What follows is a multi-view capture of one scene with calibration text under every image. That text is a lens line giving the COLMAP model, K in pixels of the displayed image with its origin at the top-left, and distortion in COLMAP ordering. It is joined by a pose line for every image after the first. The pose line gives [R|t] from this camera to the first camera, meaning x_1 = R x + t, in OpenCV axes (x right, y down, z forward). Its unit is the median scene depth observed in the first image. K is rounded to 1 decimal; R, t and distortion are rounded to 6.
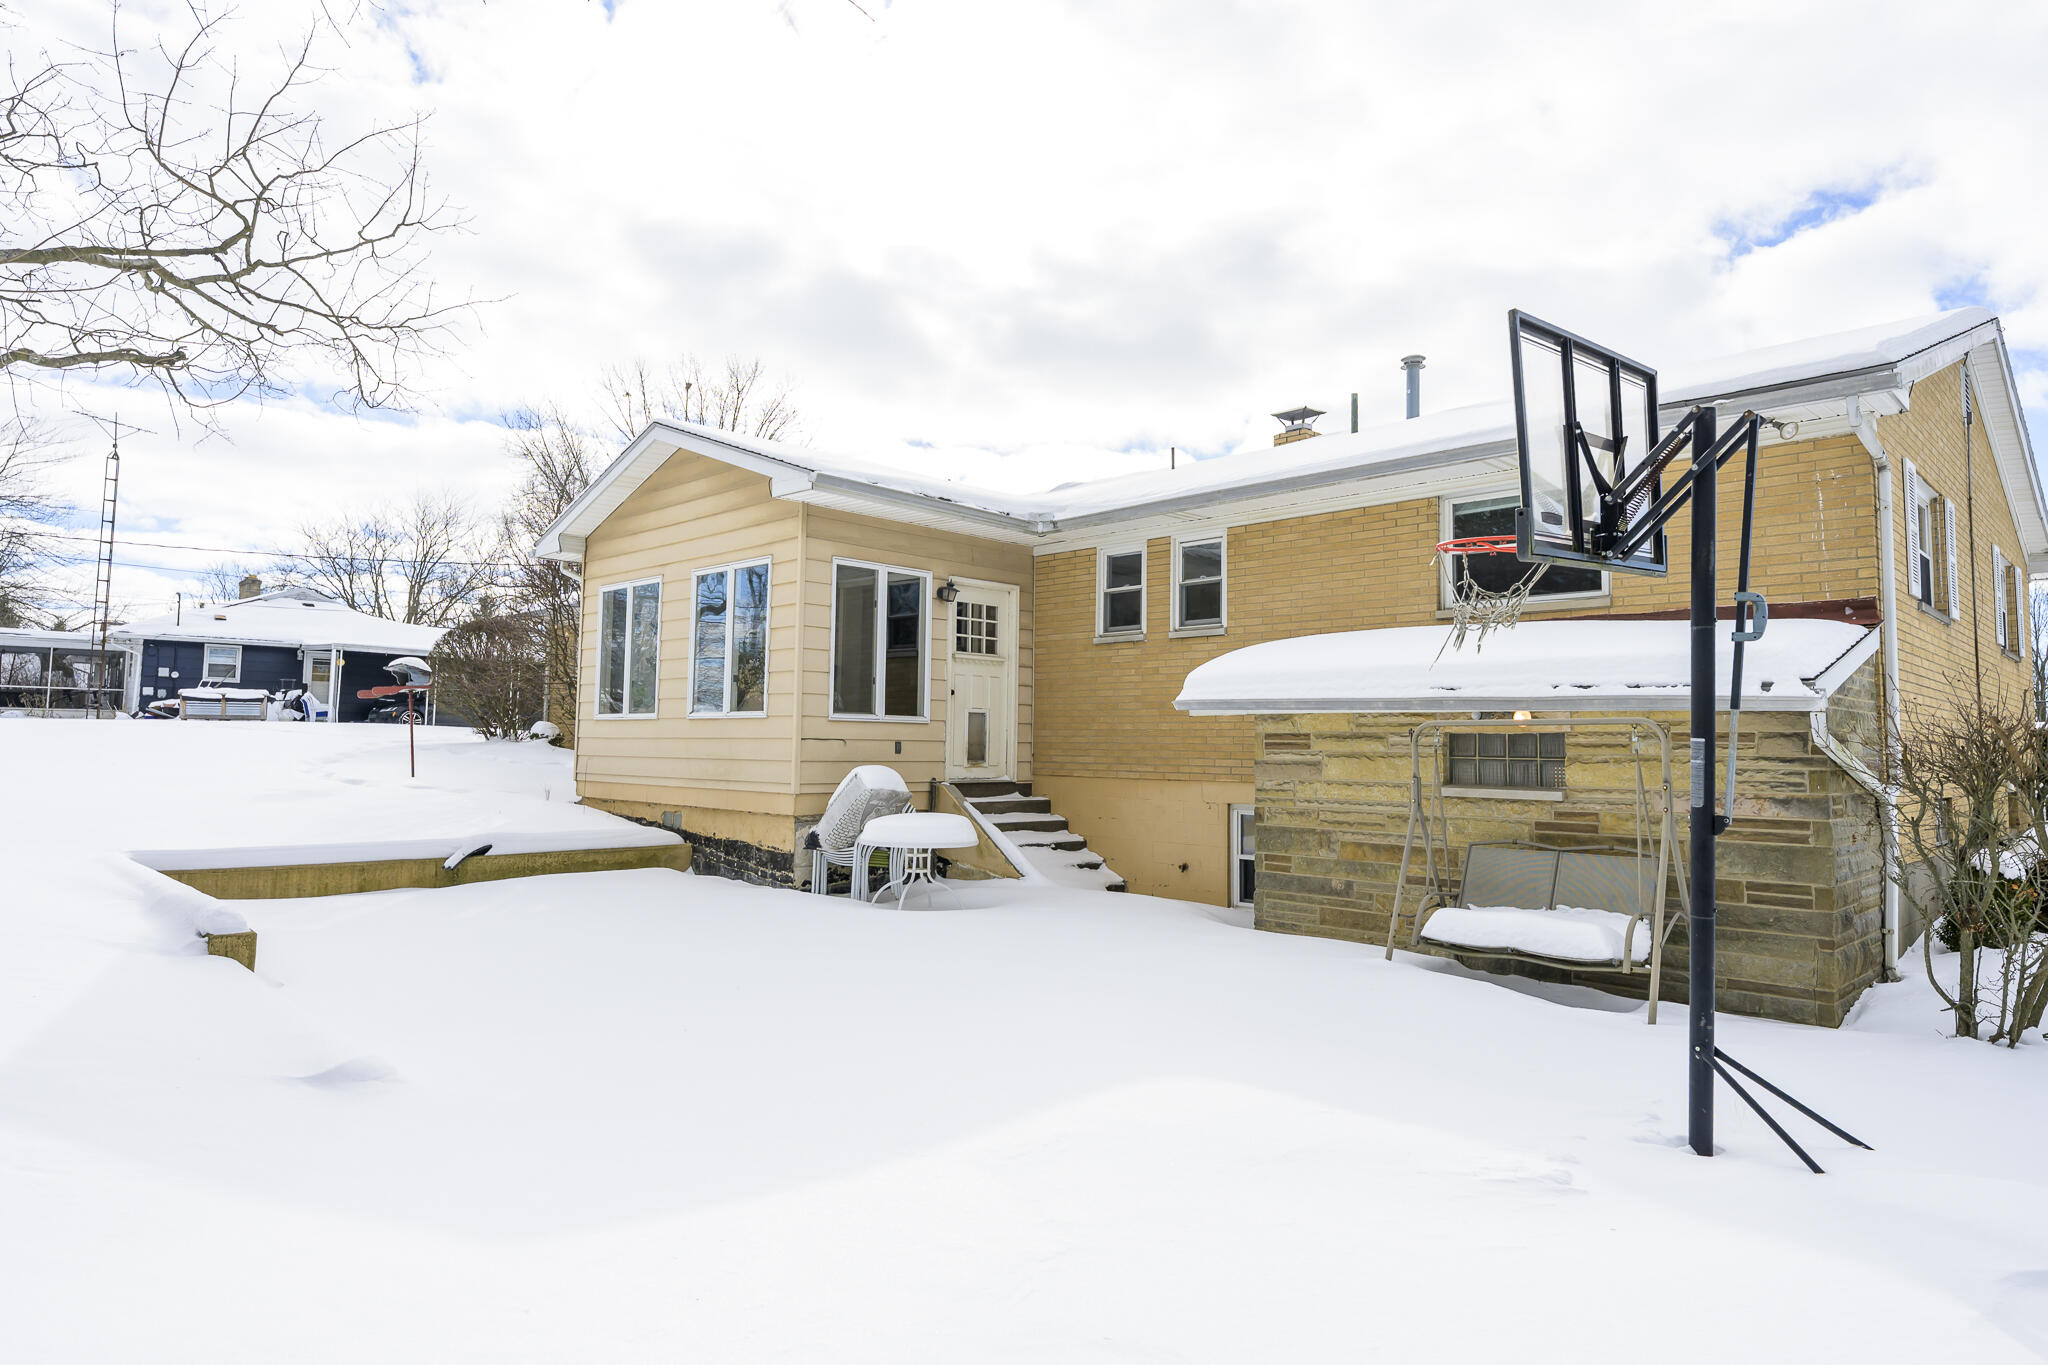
lens RADIAL K [[1135.0, 0, 1026.4], [0, 1135.0, 674.8], [0, 0, 1]] dist [0.000994, 0.001572]
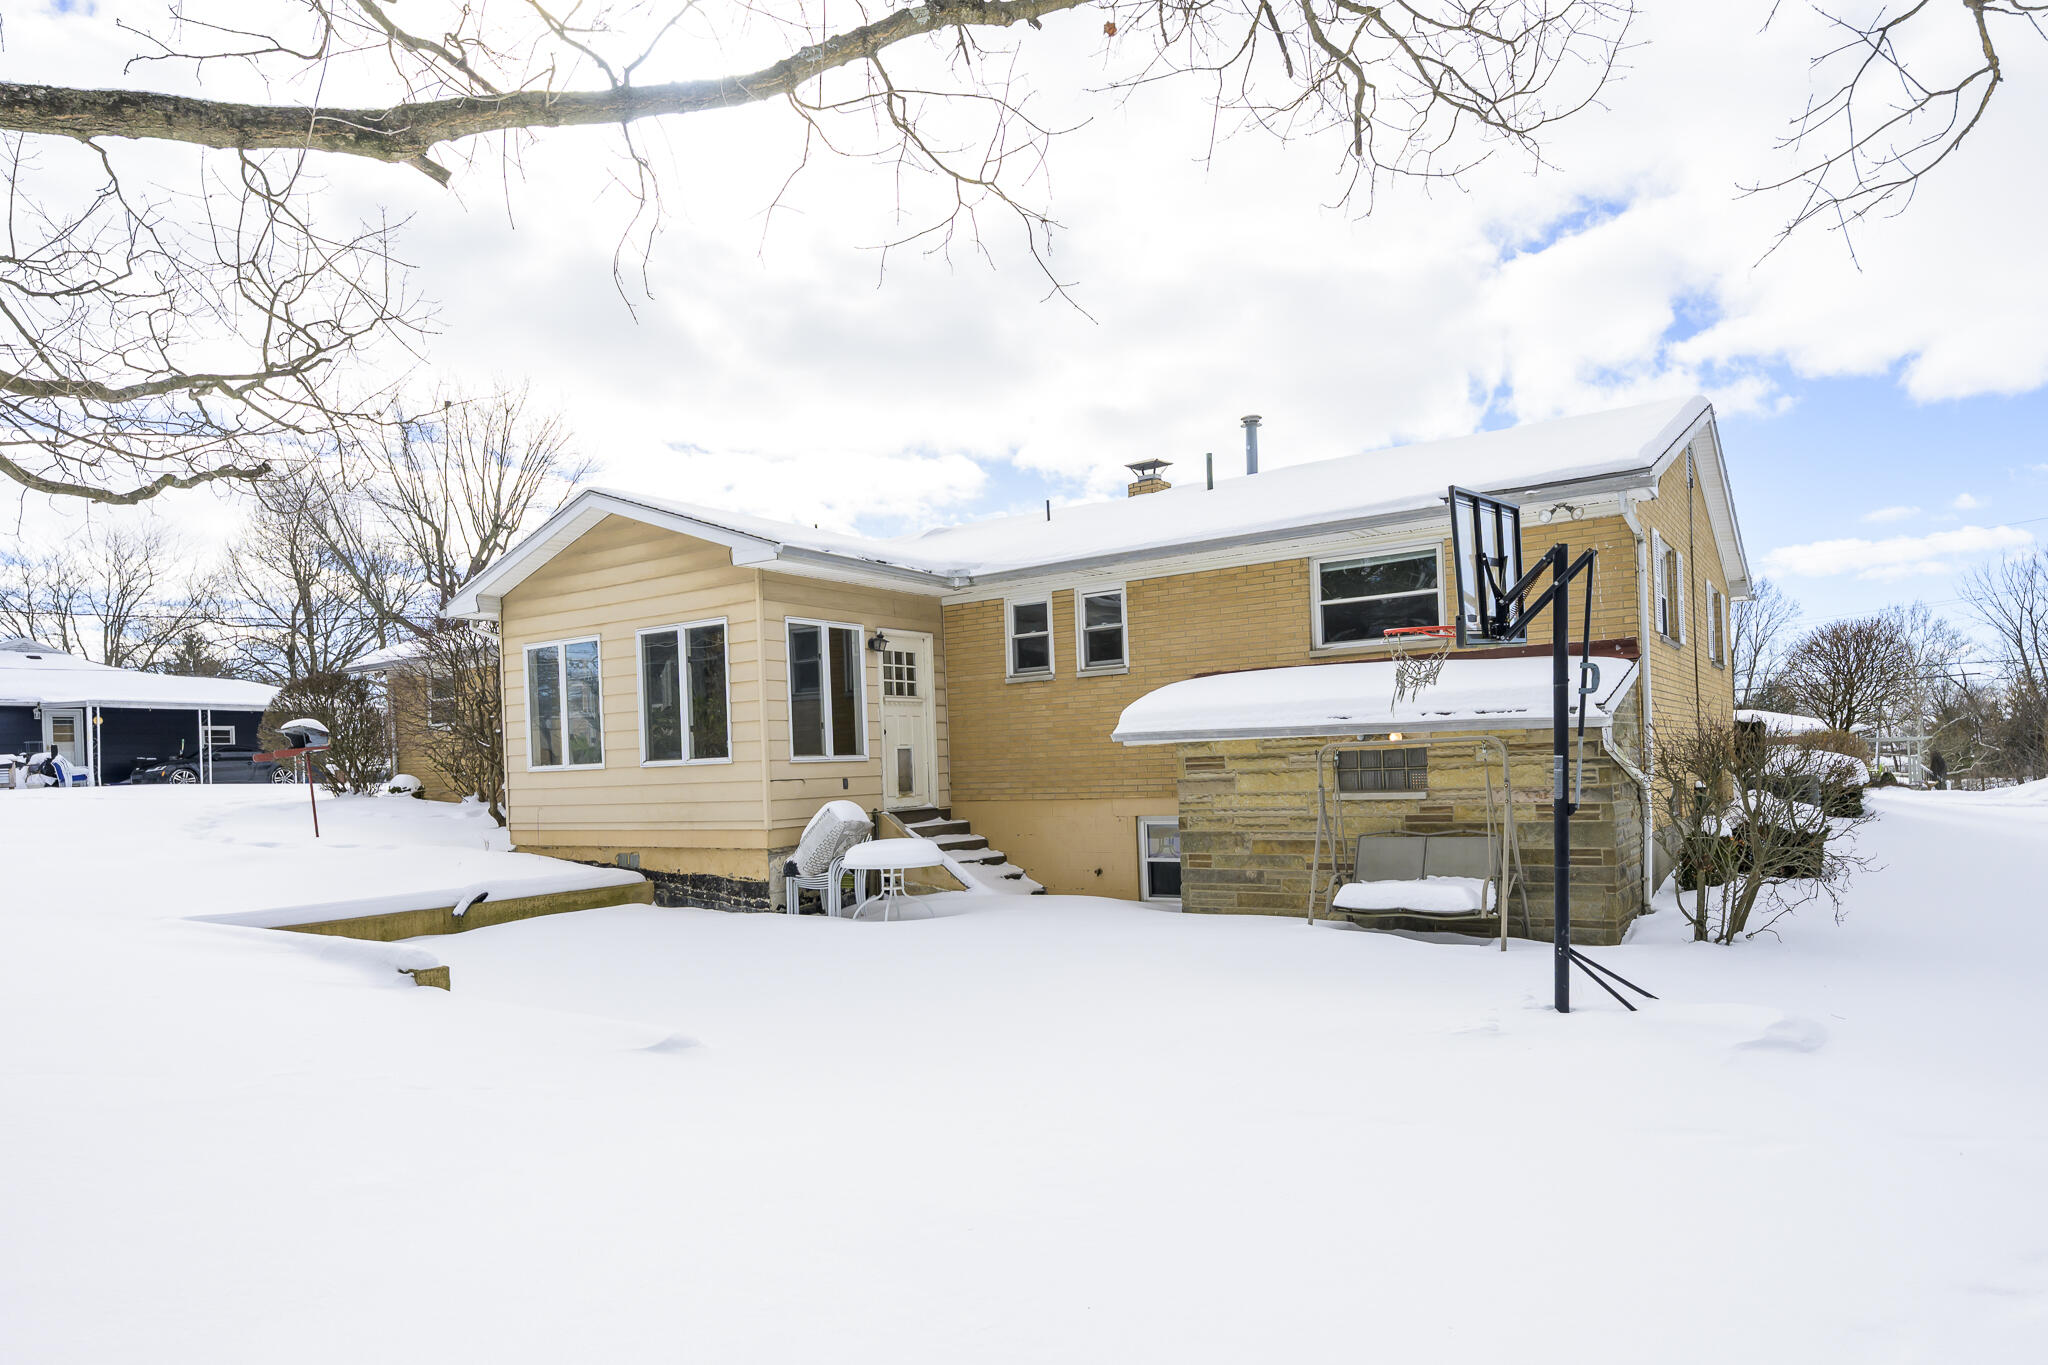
lens RADIAL K [[1164.1, 0, 991.7], [0, 1164.1, 770.7], [0, 0, 1]] dist [0.003001, -0.000473]
pose [[0.985598, -0.051123, 0.161194, -0.180467], [0.040313, 0.996758, 0.069631, -0.027172], [-0.164231, -0.062129, 0.984463, -0.188087]]
